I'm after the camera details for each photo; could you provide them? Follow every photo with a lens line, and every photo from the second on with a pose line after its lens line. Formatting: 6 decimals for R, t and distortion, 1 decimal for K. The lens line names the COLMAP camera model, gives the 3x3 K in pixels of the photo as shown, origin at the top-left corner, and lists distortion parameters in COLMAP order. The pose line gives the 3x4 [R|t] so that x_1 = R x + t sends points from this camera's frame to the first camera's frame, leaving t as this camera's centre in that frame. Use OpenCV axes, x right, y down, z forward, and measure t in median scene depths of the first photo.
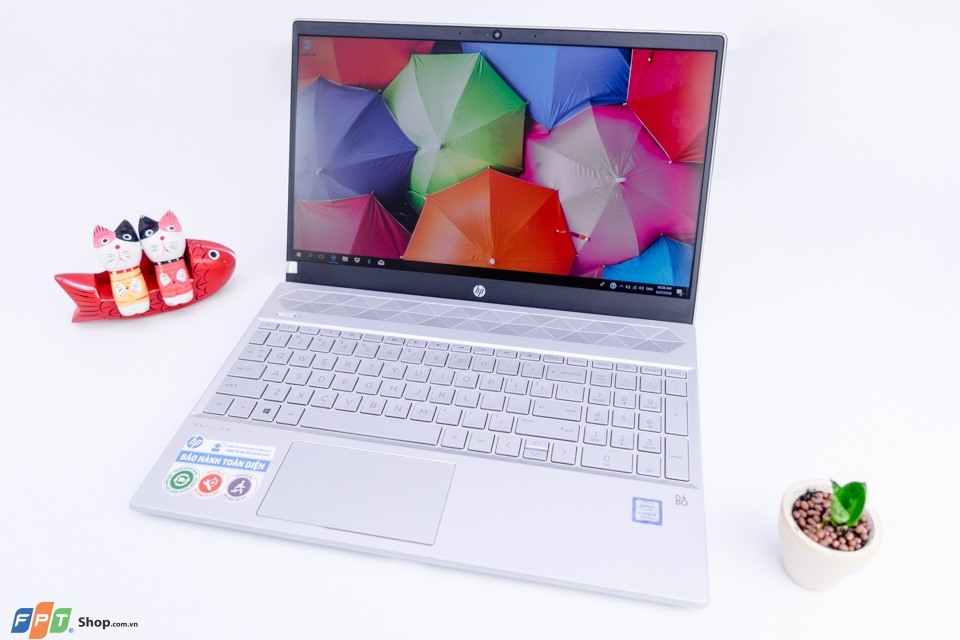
lens RADIAL K [[649.6, 0, 485.2], [0, 649.6, 314.3], [0, 0, 1]] dist [-0.012259, 0.000021]
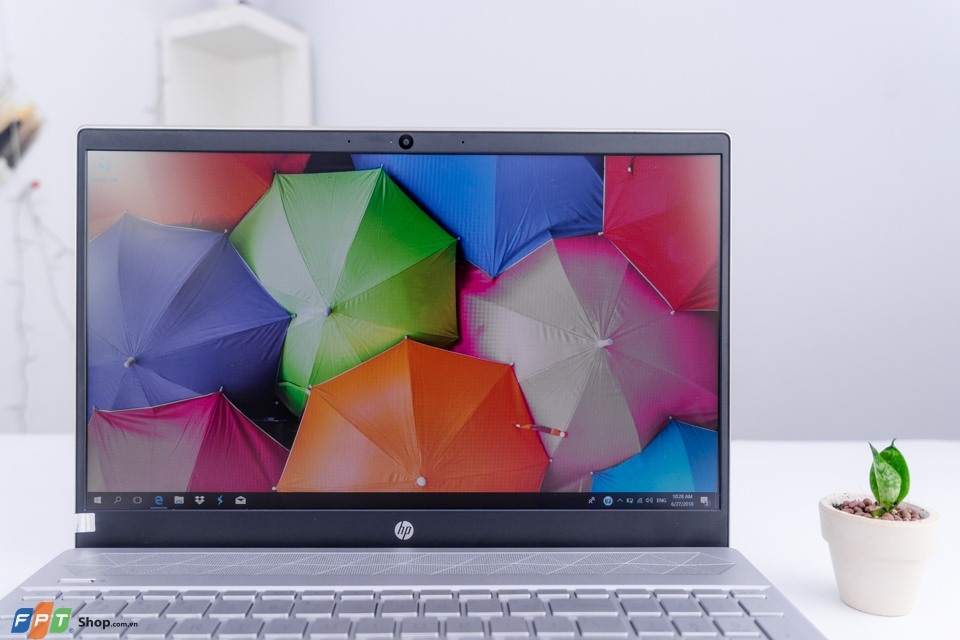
lens RADIAL K [[668.6, 0, 482.8], [0, 668.6, 324.5], [0, 0, 1]] dist [0.003929, 0.009721]
pose [[0.989153, -0.065737, 0.131359, -0.005443], [0.082982, 0.987977, -0.130445, -0.145637], [-0.121204, 0.139931, 0.982715, 0.331794]]
